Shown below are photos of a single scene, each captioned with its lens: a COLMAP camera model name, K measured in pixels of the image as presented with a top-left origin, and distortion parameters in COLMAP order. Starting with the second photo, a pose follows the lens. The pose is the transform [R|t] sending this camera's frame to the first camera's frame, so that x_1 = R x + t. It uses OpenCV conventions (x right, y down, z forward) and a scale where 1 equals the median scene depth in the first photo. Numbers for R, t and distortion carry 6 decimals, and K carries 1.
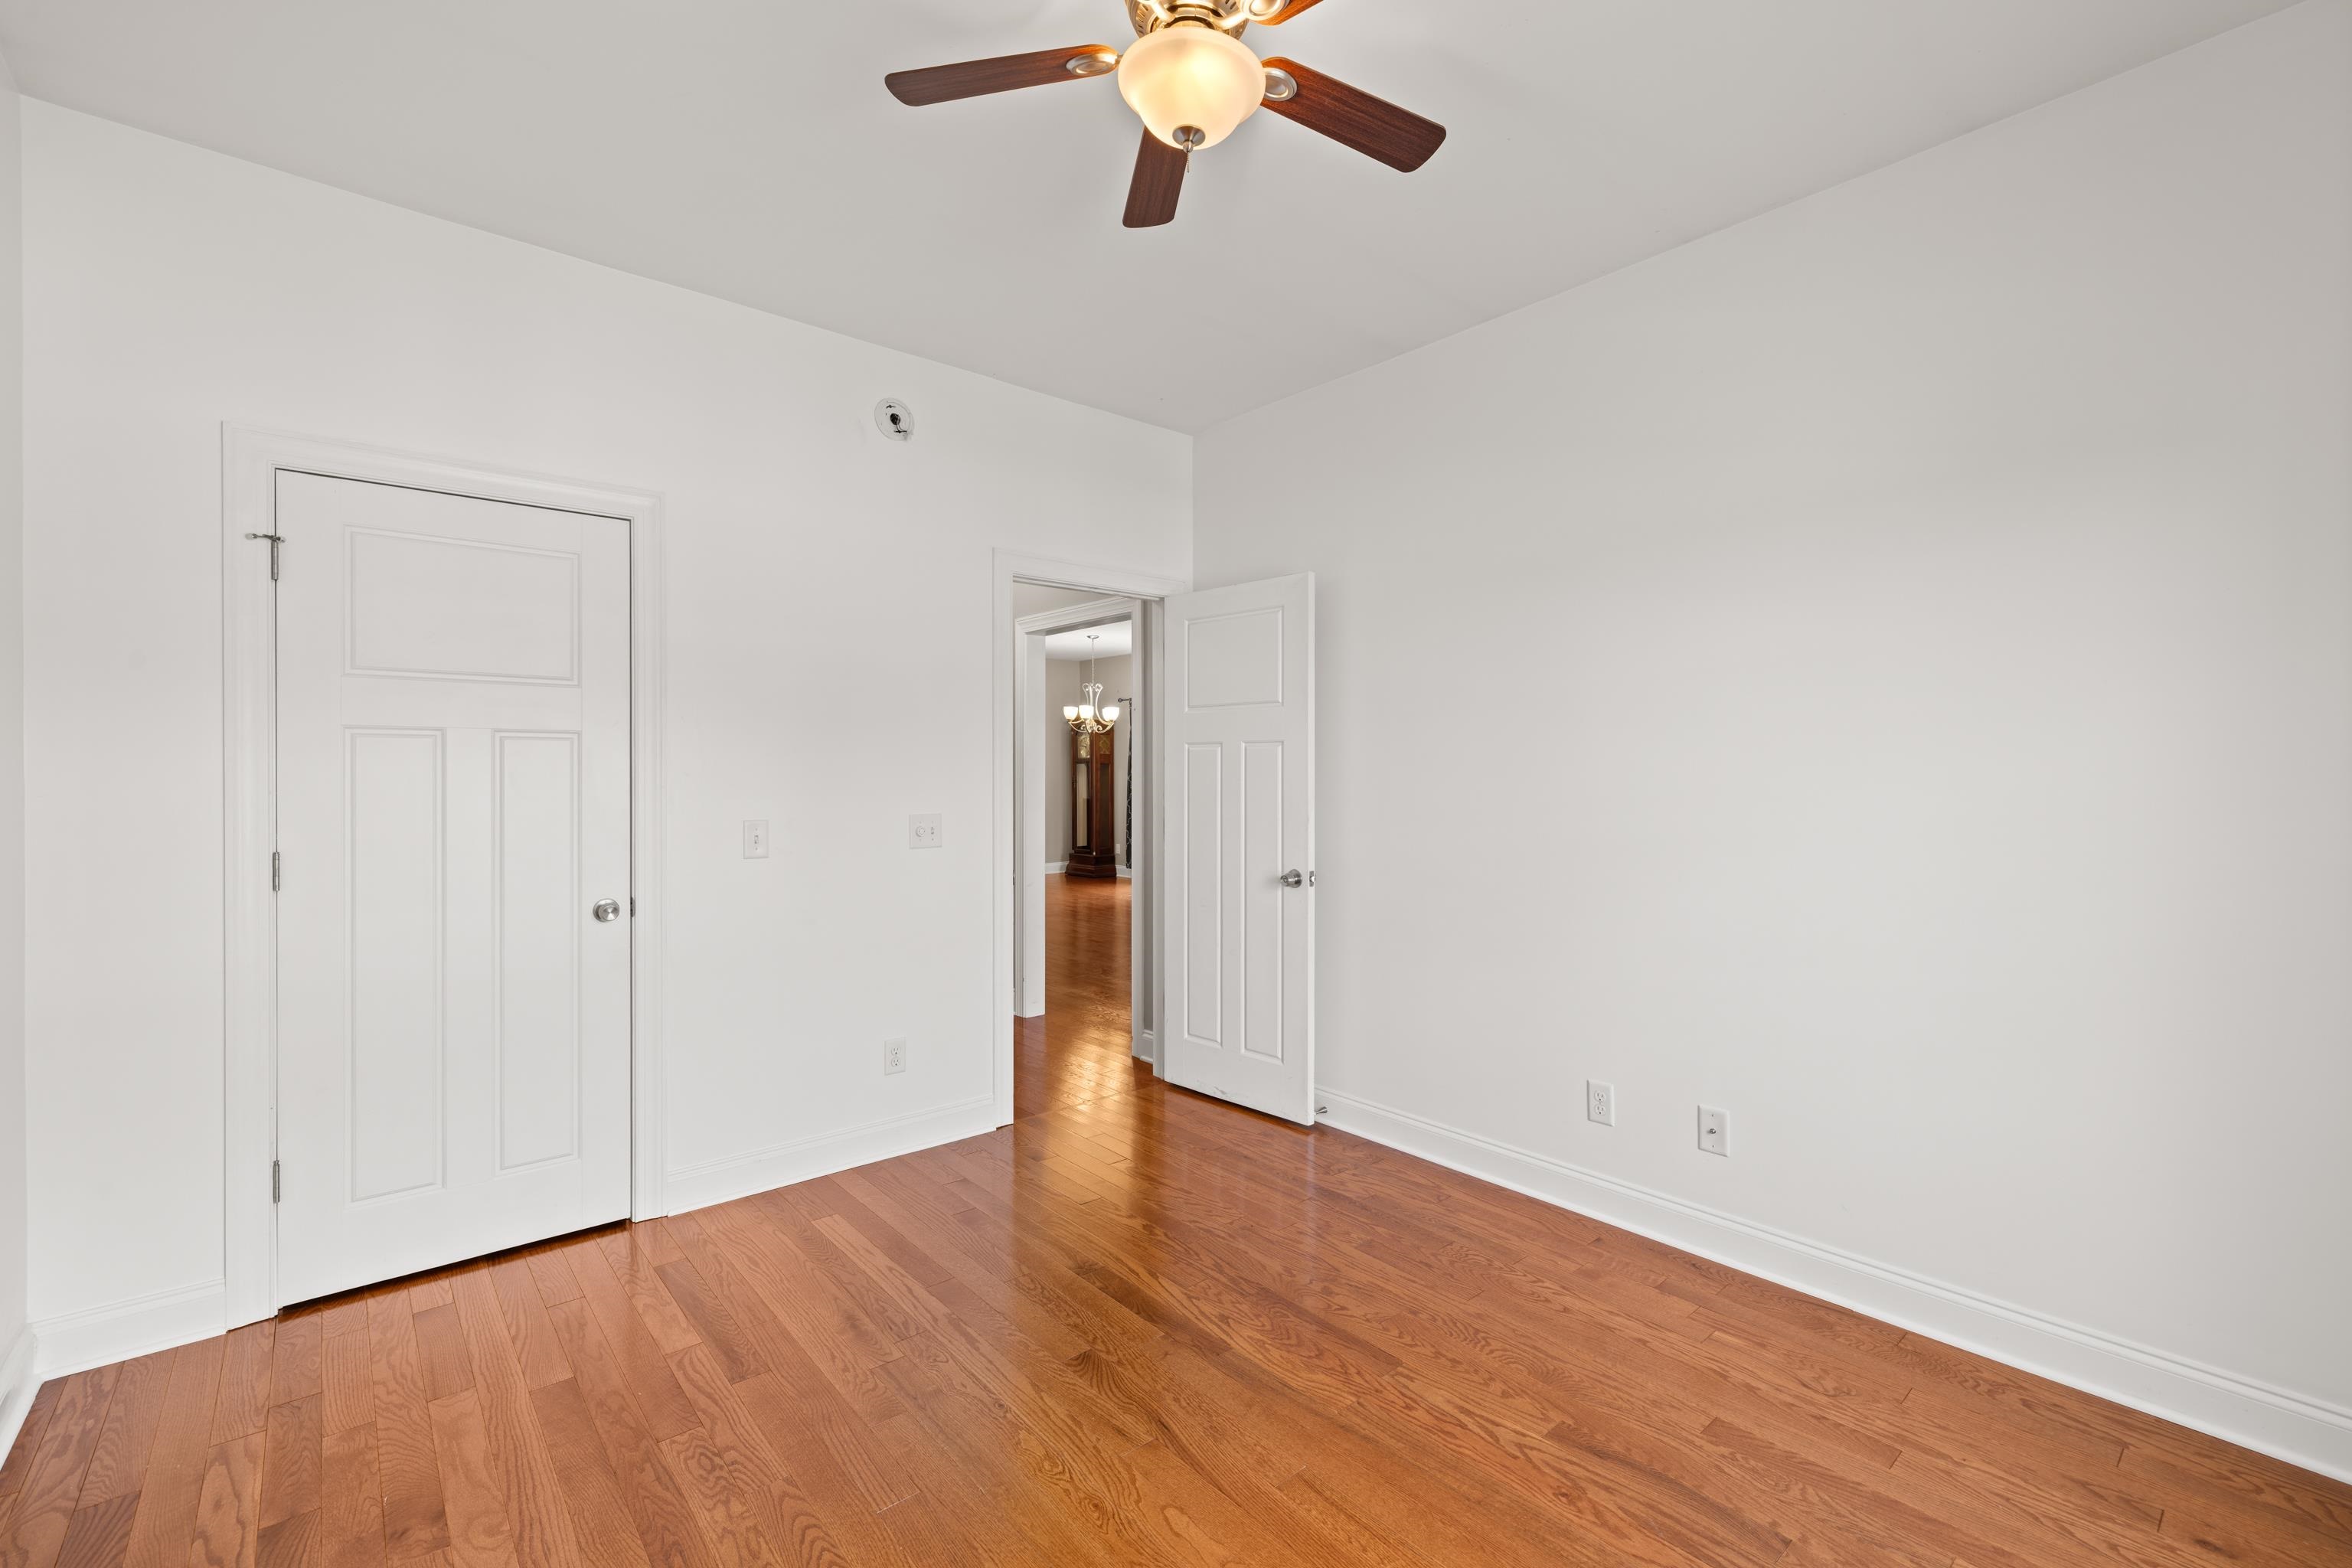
lens RADIAL K [[997.2, 0, 1175.0], [0, 997.2, 777.5], [0, 0, 1]] dist [0.001384, 0.000016]
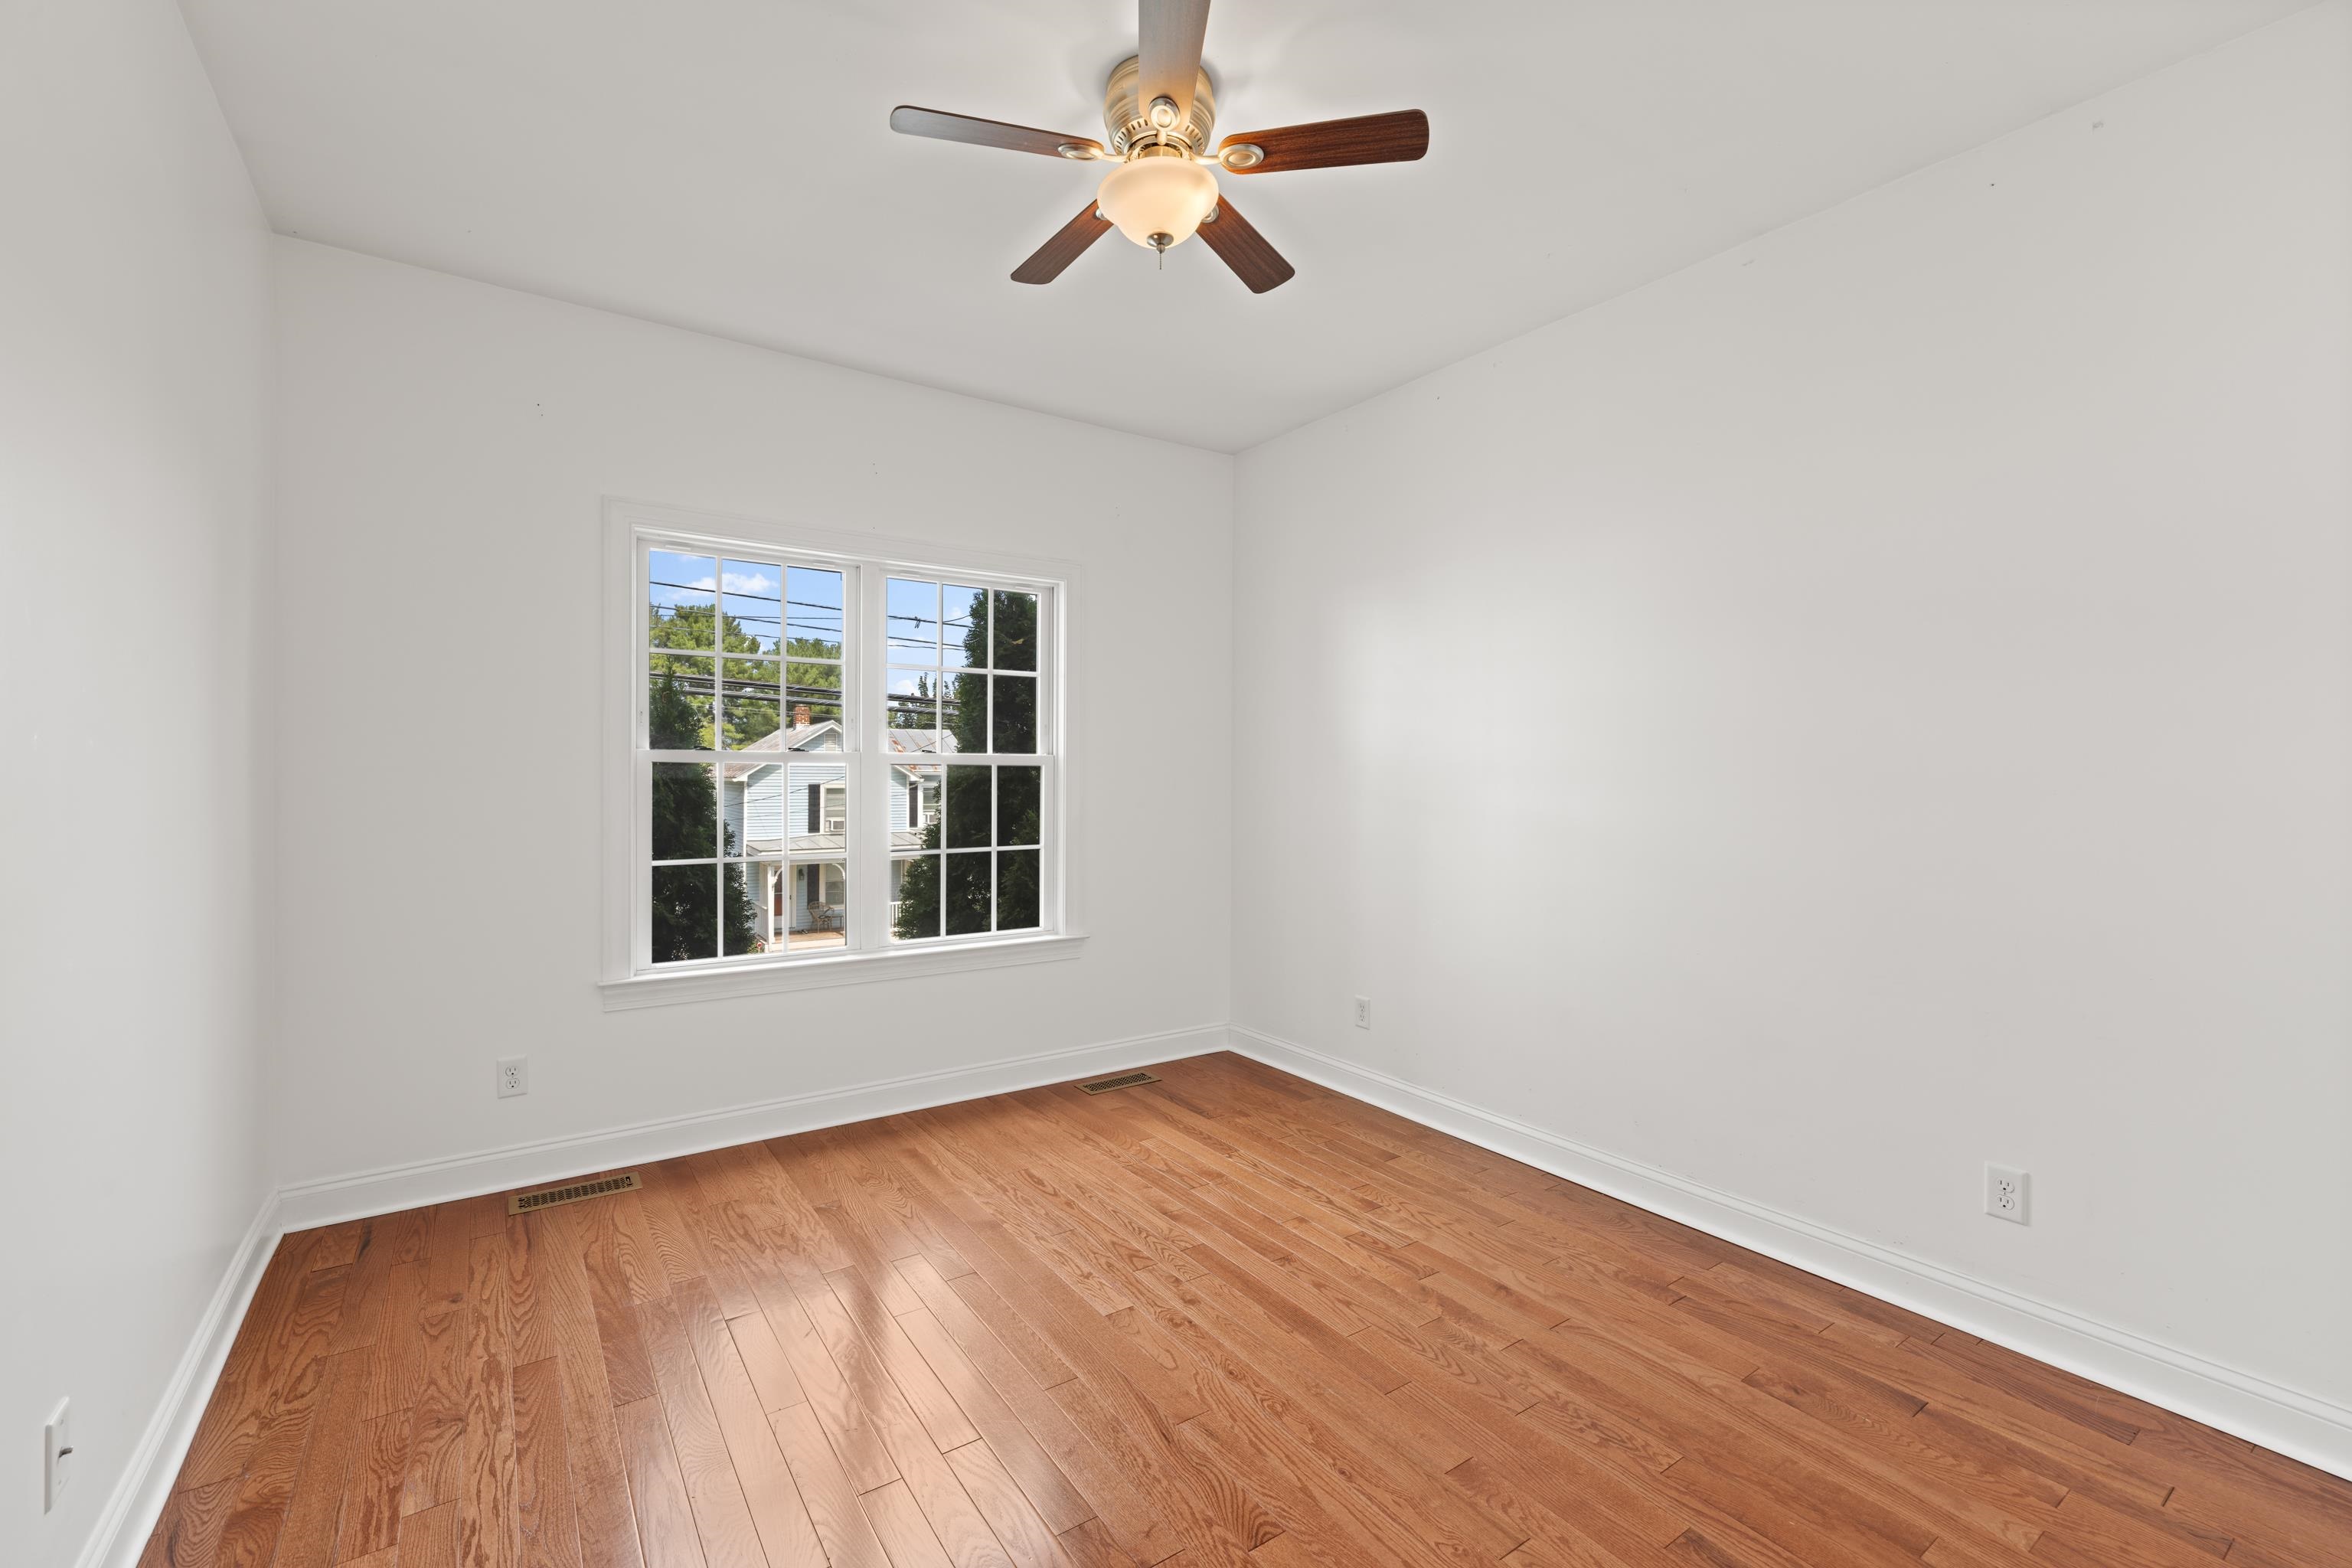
lens RADIAL K [[997.2, 0, 1176.0], [0, 997.2, 775.3], [0, 0, 1]] dist [0.001384, 0.000016]
pose [[-0.995104, -0.005629, 0.098671, -0.114385], [-0.004373, 0.999907, 0.012934, -0.007770], [-0.098734, 0.012440, -0.995036, 1.968175]]
